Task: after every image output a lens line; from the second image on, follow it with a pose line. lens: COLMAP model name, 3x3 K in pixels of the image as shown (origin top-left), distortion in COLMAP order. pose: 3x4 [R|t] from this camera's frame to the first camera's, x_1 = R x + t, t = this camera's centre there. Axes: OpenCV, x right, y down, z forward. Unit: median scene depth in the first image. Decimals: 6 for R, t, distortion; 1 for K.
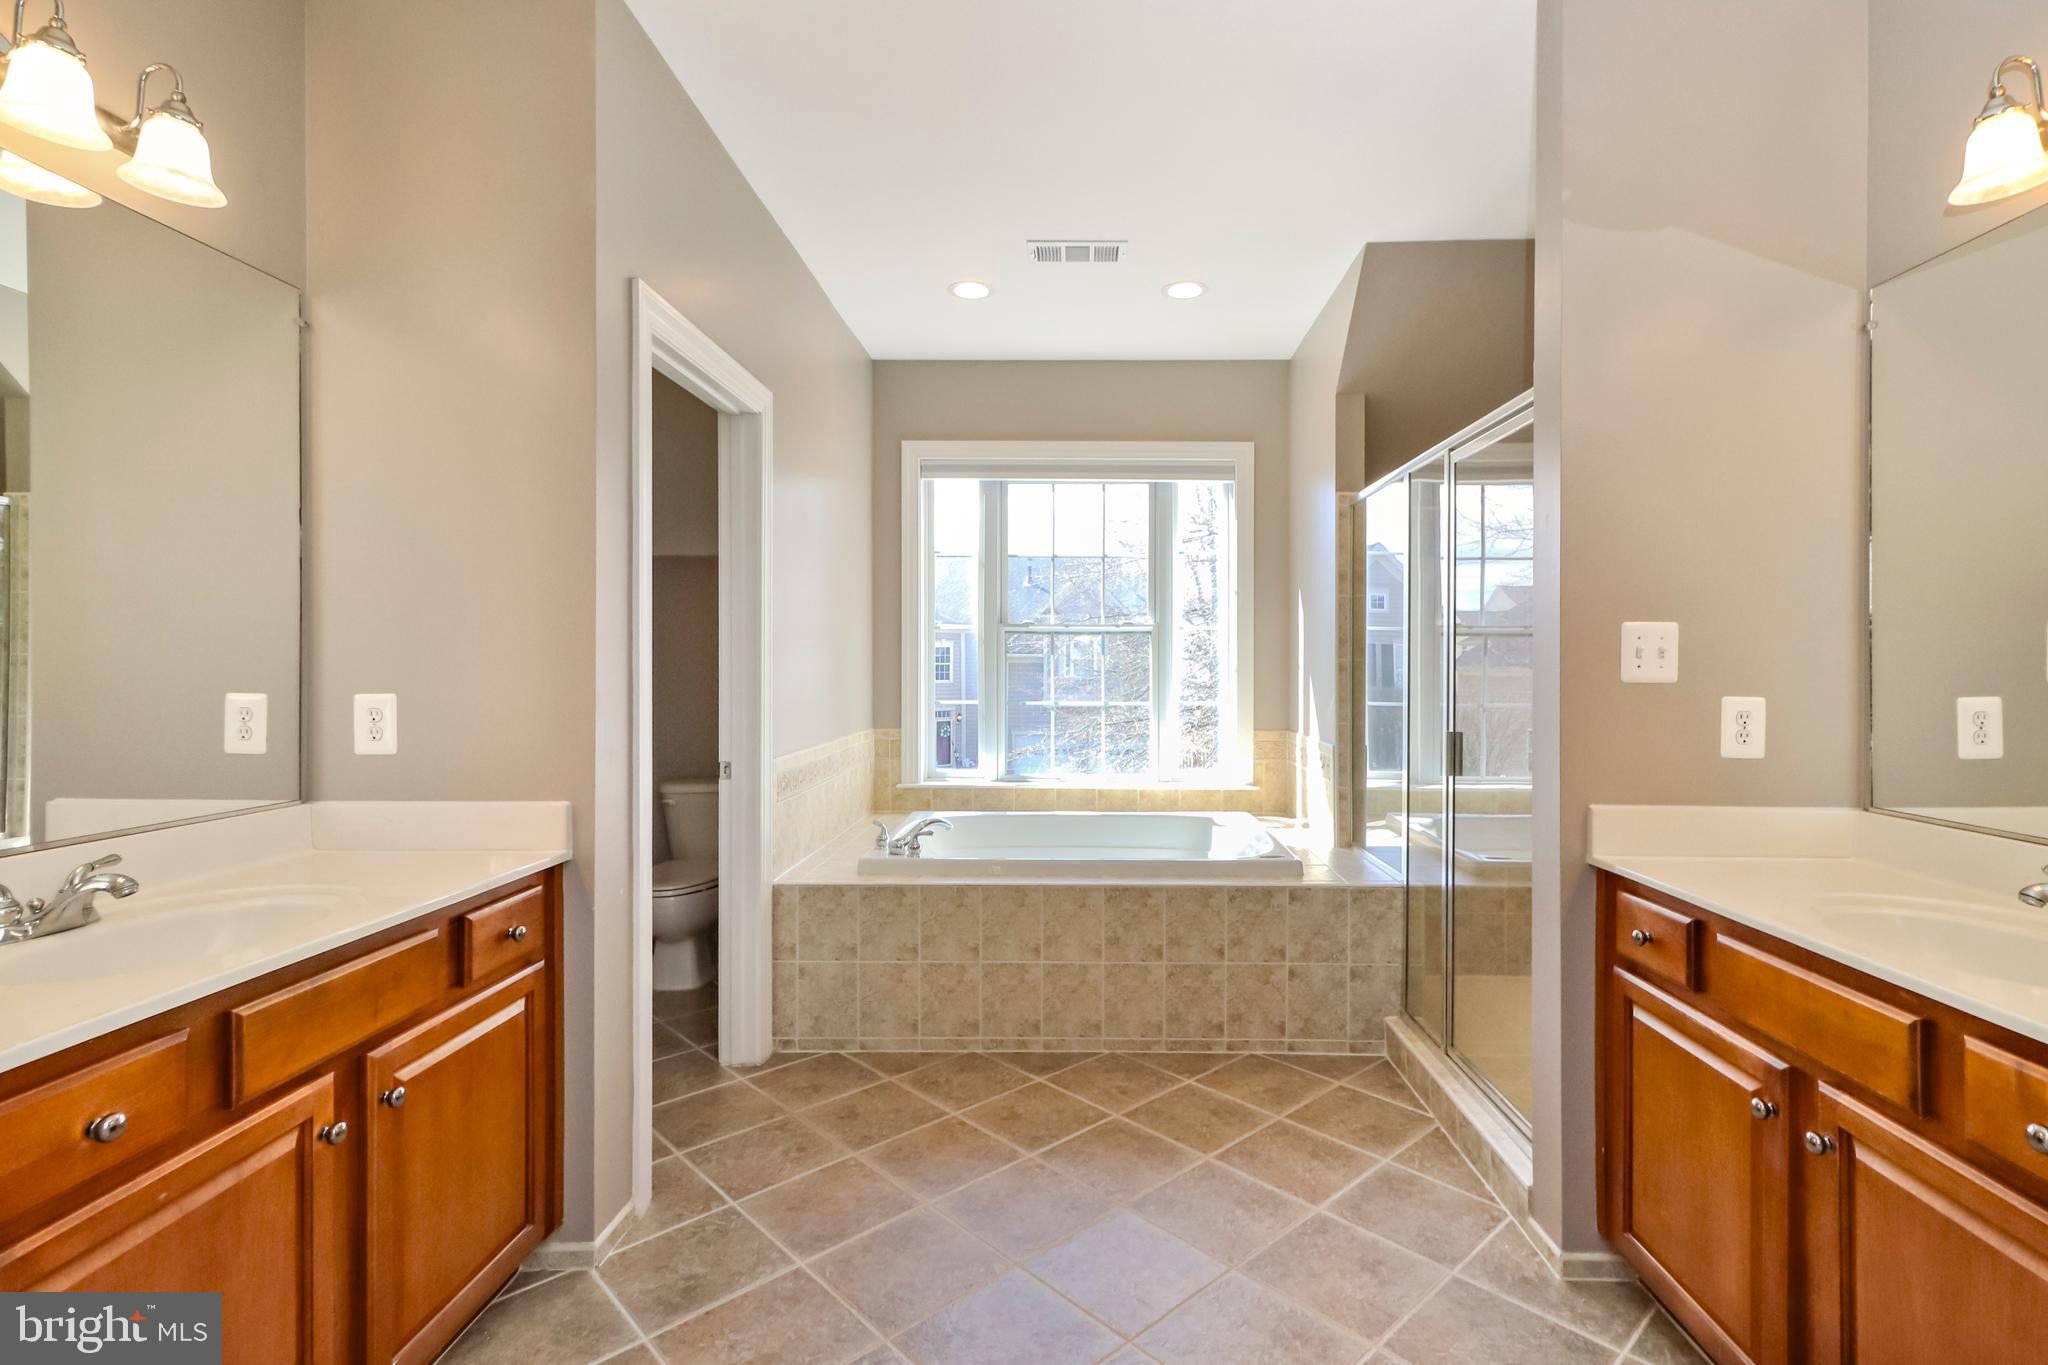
lens RADIAL K [[1012.1, 0, 1021.9], [0, 1012.1, 596.1], [0, 0, 1]] dist [0.007090, 0.000871]
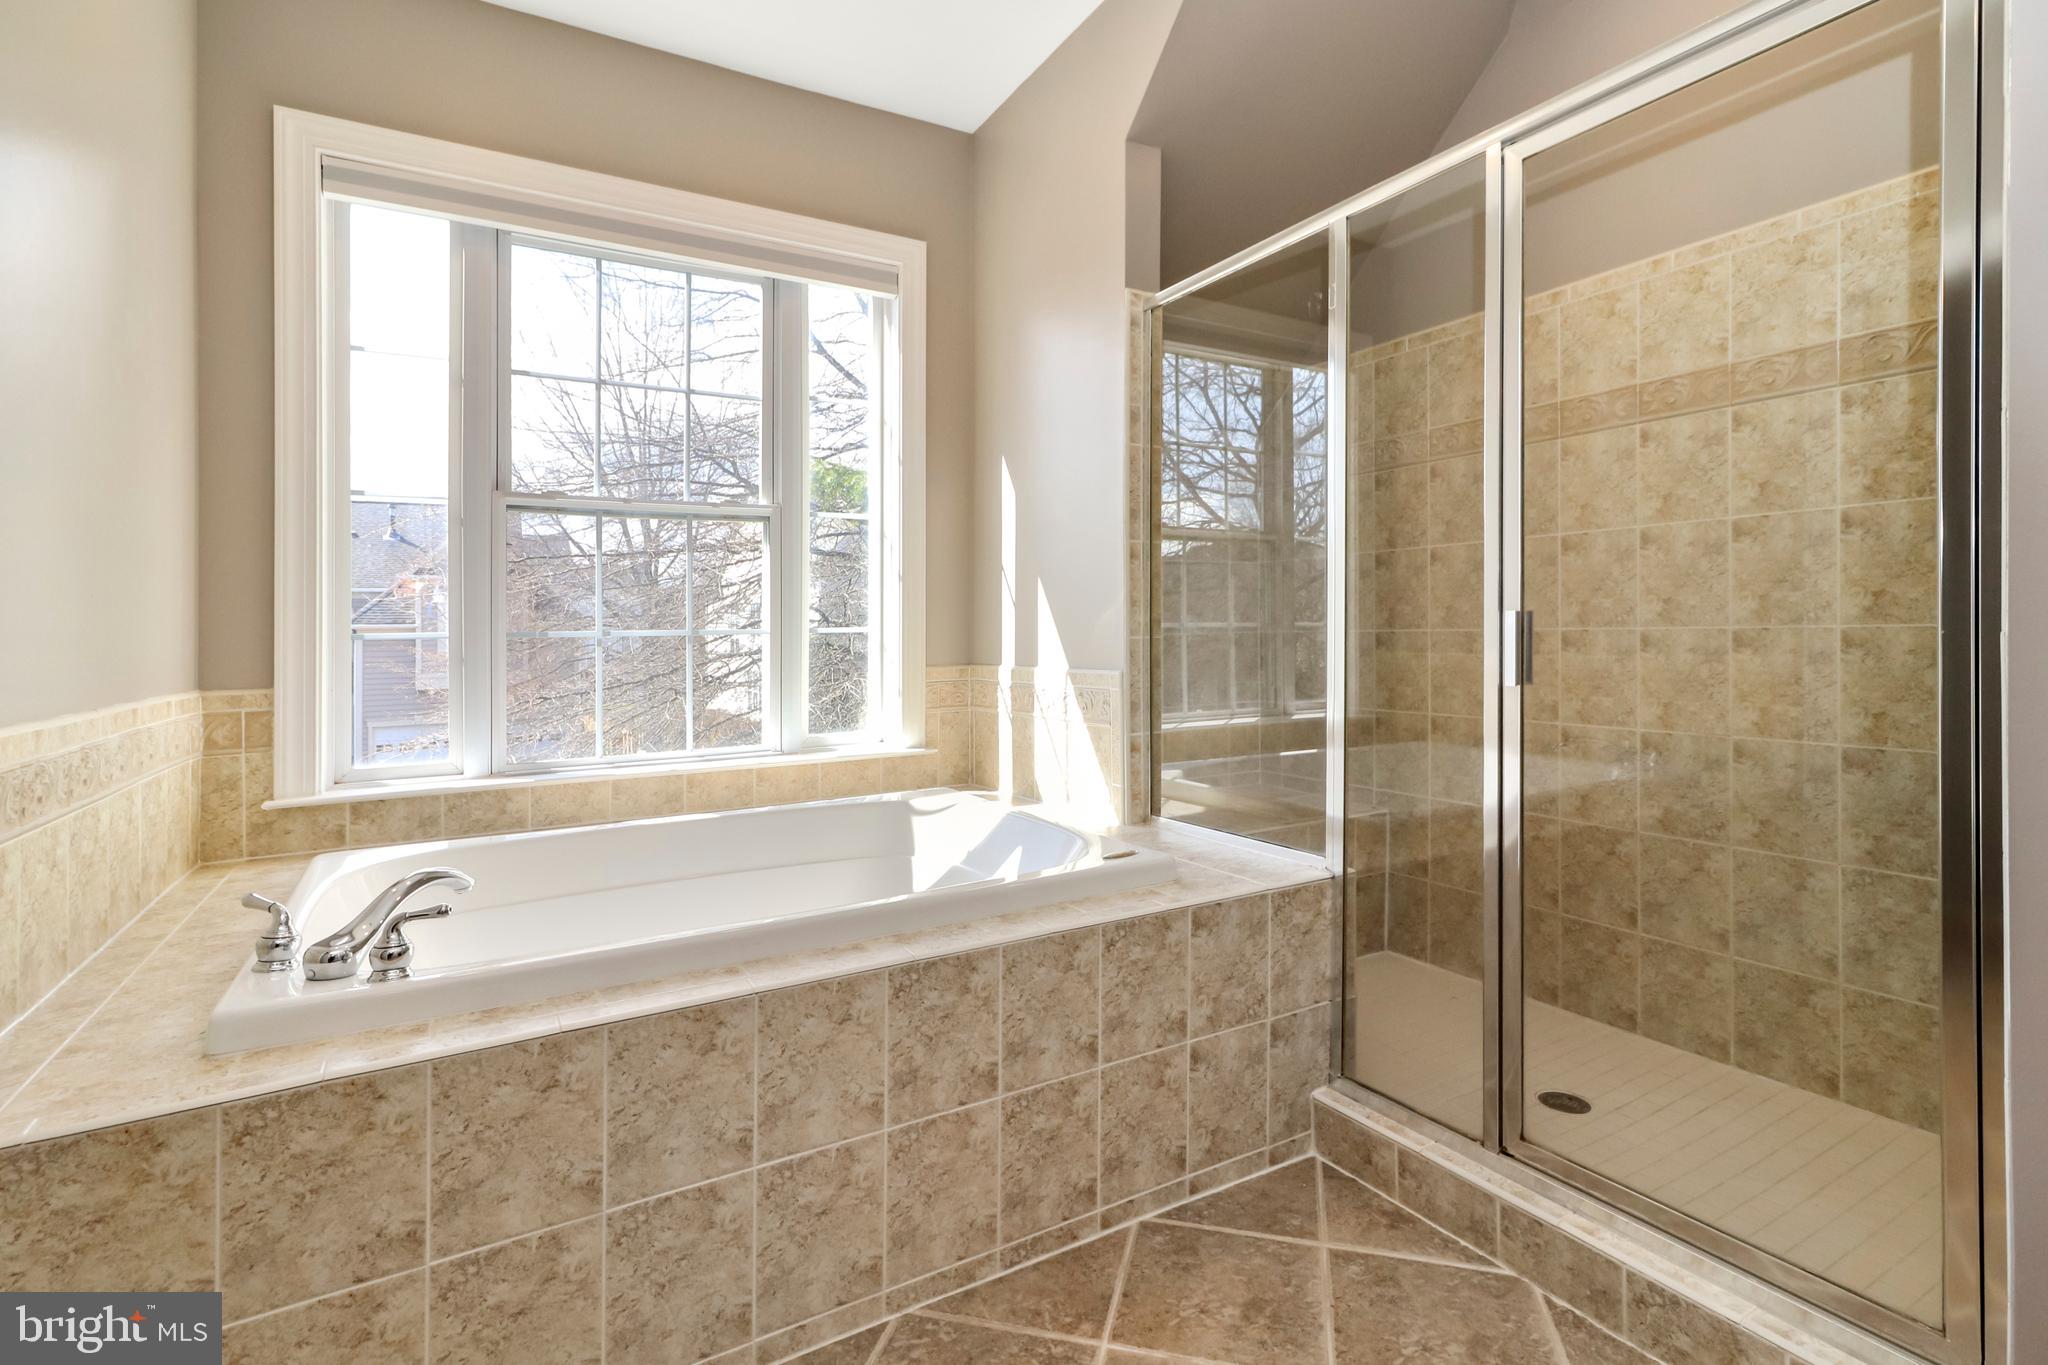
lens RADIAL K [[1012.1, 0, 1021.9], [0, 1012.1, 596.1], [0, 0, 1]] dist [0.007090, 0.000871]
pose [[0.838125, 0.005562, 0.545450, -0.123558], [-0.018281, 0.999673, 0.017896, 0.103825], [-0.545172, -0.024971, 0.837953, 0.572455]]
